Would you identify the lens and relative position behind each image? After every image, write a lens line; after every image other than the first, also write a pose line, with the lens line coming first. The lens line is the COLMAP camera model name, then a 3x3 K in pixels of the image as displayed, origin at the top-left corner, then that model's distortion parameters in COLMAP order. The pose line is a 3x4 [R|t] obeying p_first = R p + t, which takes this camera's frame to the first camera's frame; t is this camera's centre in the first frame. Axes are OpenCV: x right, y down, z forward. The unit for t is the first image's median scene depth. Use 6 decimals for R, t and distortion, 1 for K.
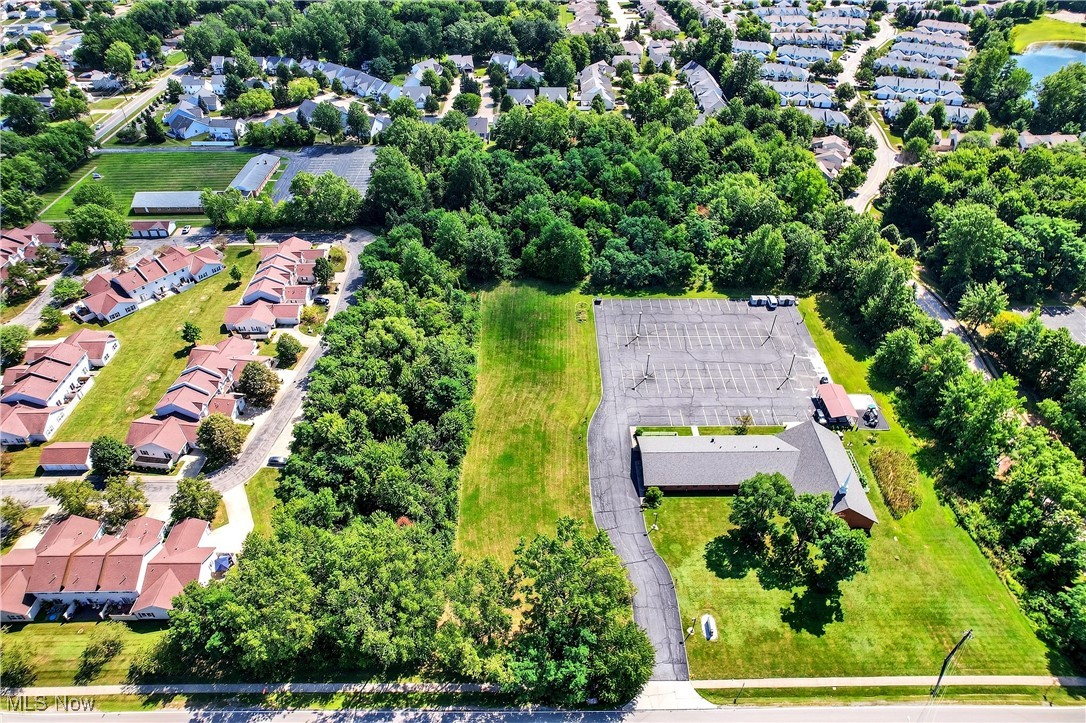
lens RADIAL K [[693.9, 0, 549.4], [0, 693.9, 362.4], [0, 0, 1]] dist [-0.072968, 0.073727]
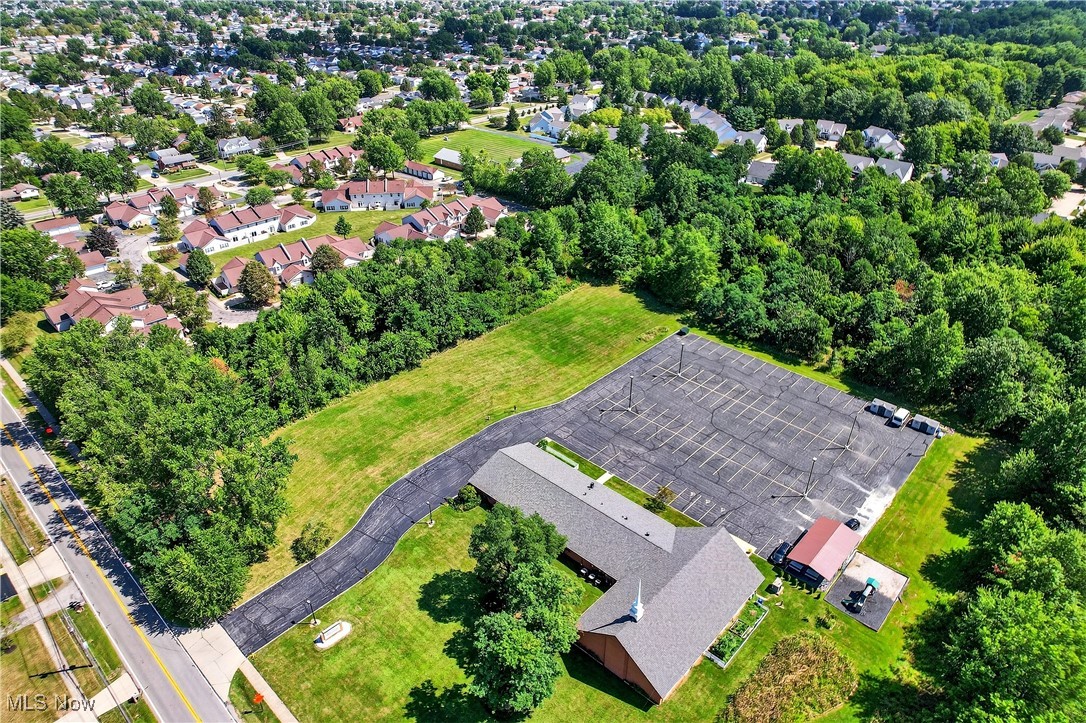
lens RADIAL K [[693.9, 0, 549.4], [0, 693.9, 362.4], [0, 0, 1]] dist [-0.072968, 0.073727]
pose [[0.729379, 0.349770, -0.587935, 0.577056], [-0.434428, 0.900701, -0.003103, 0.017624], [0.528469, 0.257679, 0.808902, 0.353880]]
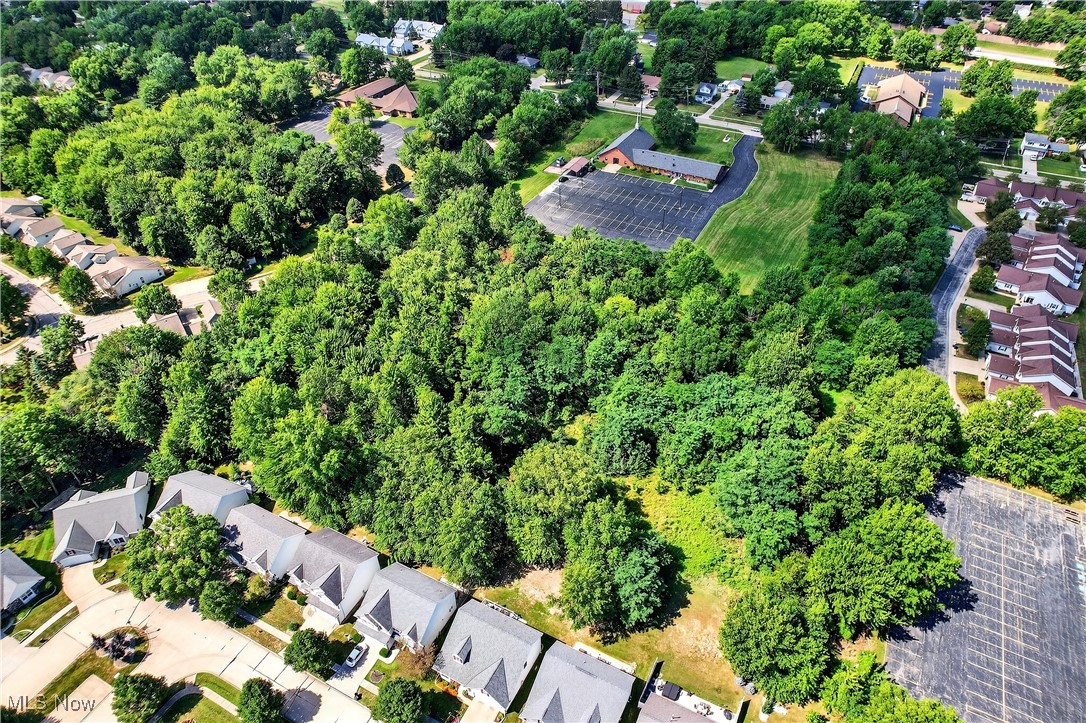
lens RADIAL K [[693.9, 0, 549.4], [0, 693.9, 362.4], [0, 0, 1]] dist [-0.072968, 0.073727]
pose [[-0.885541, -0.305053, 0.350372, -0.217996], [0.282430, 0.245302, 0.927394, -1.361704], [-0.368851, 0.920201, -0.131069, 1.736463]]
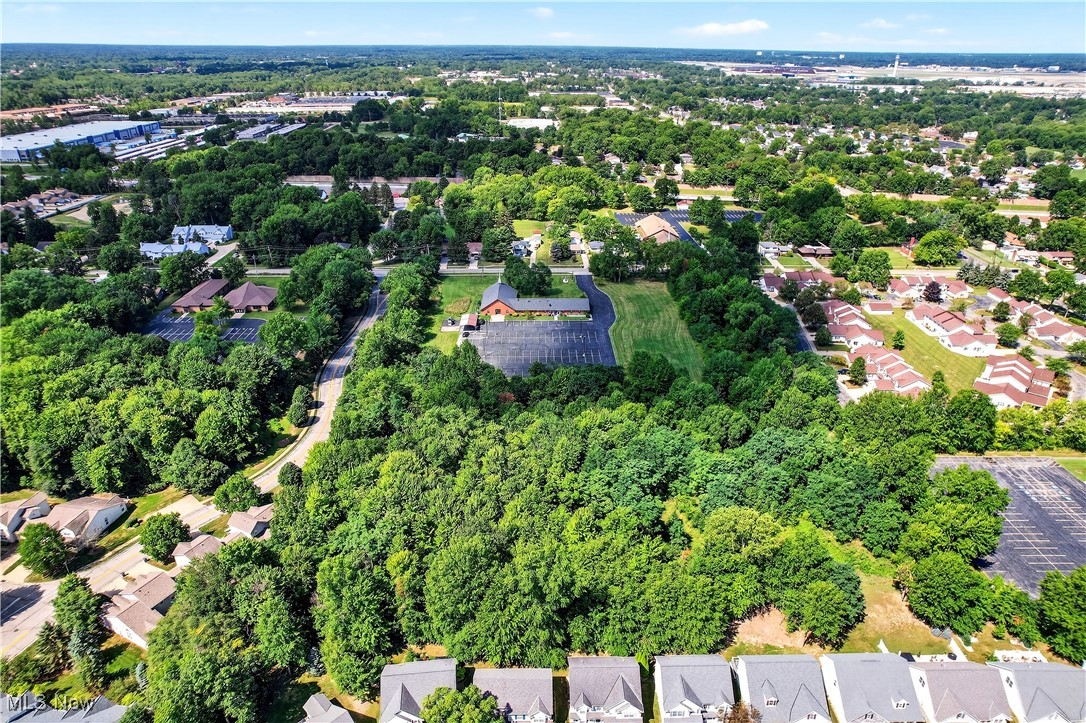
lens RADIAL K [[693.9, 0, 549.4], [0, 693.9, 362.4], [0, 0, 1]] dist [-0.072968, 0.073727]
pose [[-0.999782, -0.014028, -0.015447, 0.263777], [-0.019978, 0.429812, 0.902698, -1.514938], [-0.006024, 0.902810, -0.429998, 1.934401]]
